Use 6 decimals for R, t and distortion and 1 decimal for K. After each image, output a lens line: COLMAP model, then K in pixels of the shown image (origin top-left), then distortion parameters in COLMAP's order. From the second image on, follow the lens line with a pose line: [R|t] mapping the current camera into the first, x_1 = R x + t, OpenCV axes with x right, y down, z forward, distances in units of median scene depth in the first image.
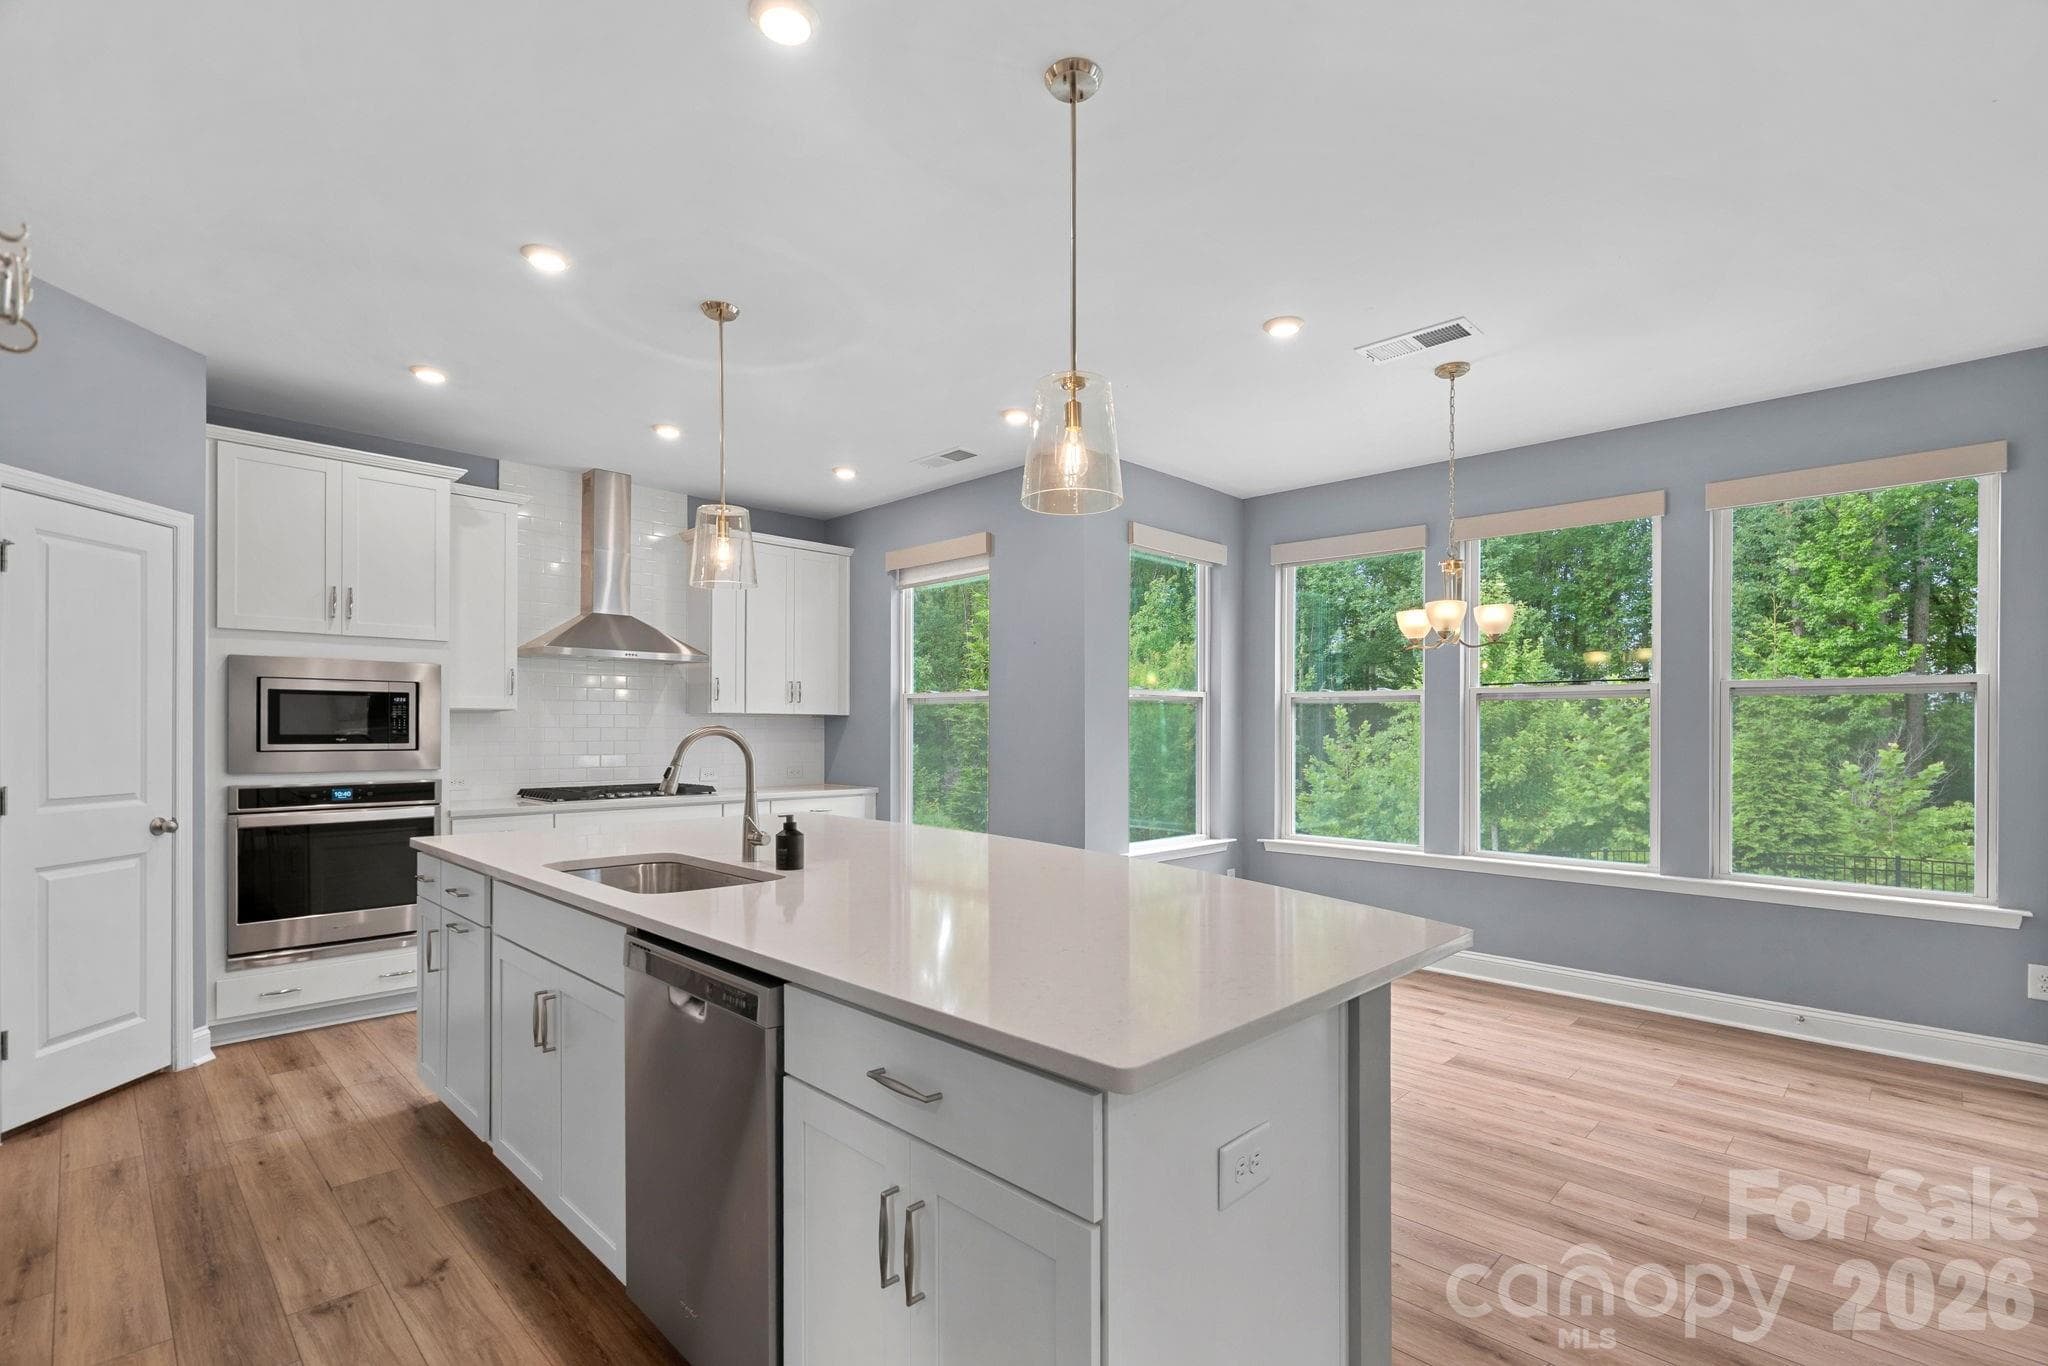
lens RADIAL K [[938.8, 0, 1029.9], [0, 938.8, 732.3], [0, 0, 1]] dist [0.001602, 0.000342]
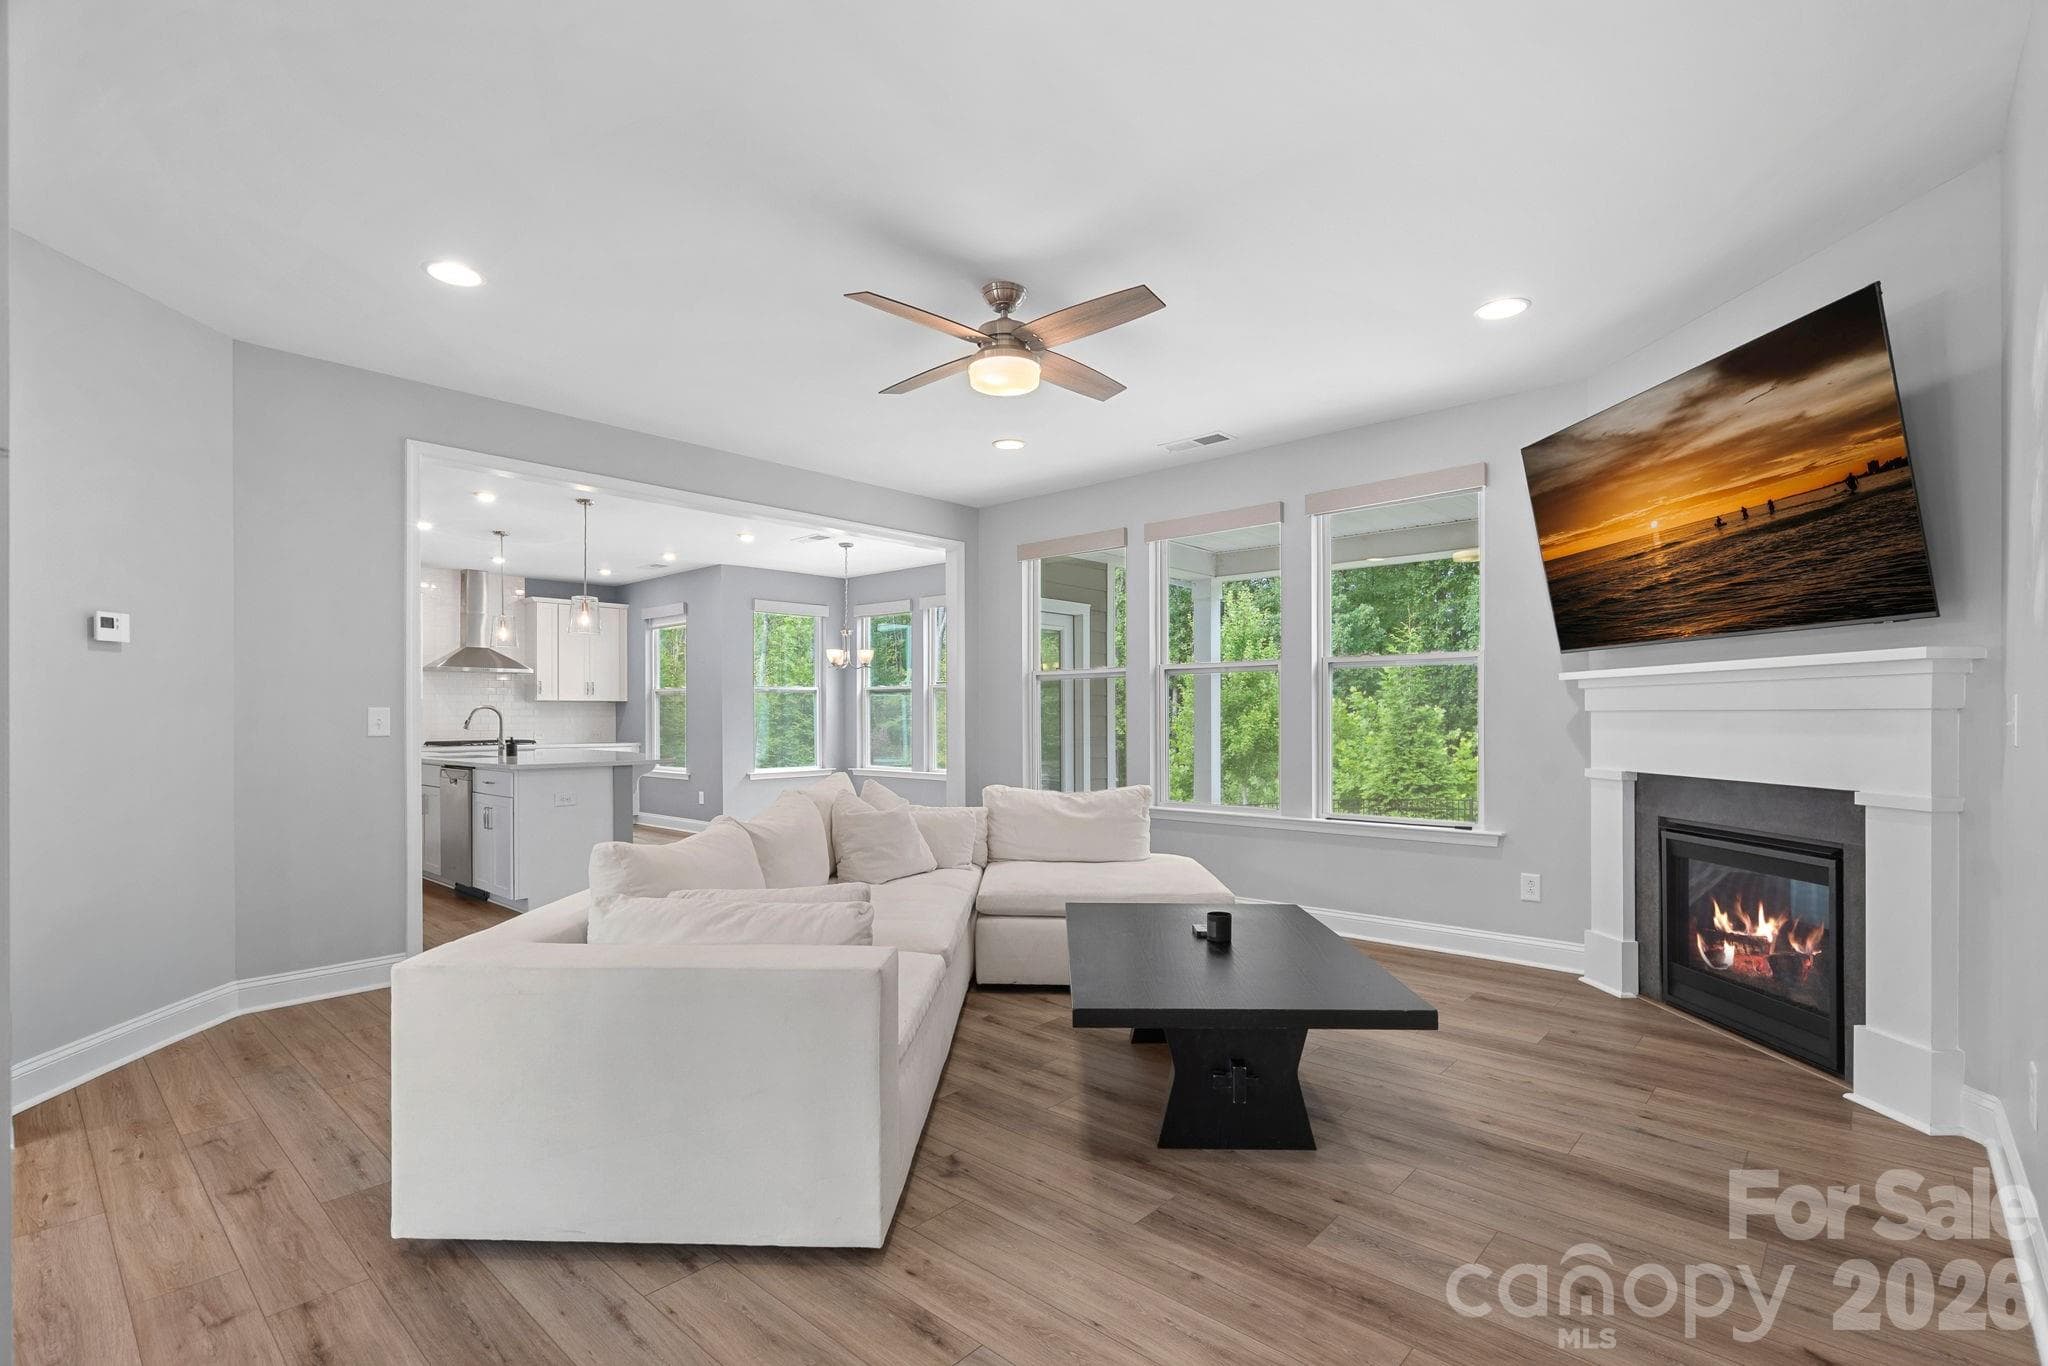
lens RADIAL K [[935.4, 0, 1029.5], [0, 935.4, 756.1], [0, 0, 1]] dist [0.034358, 0.000348]
pose [[0.999154, -0.009396, 0.040045, 0.482223], [0.007812, 0.999188, 0.039527, 0.020242], [-0.040384, -0.039181, 0.998416, -0.783182]]
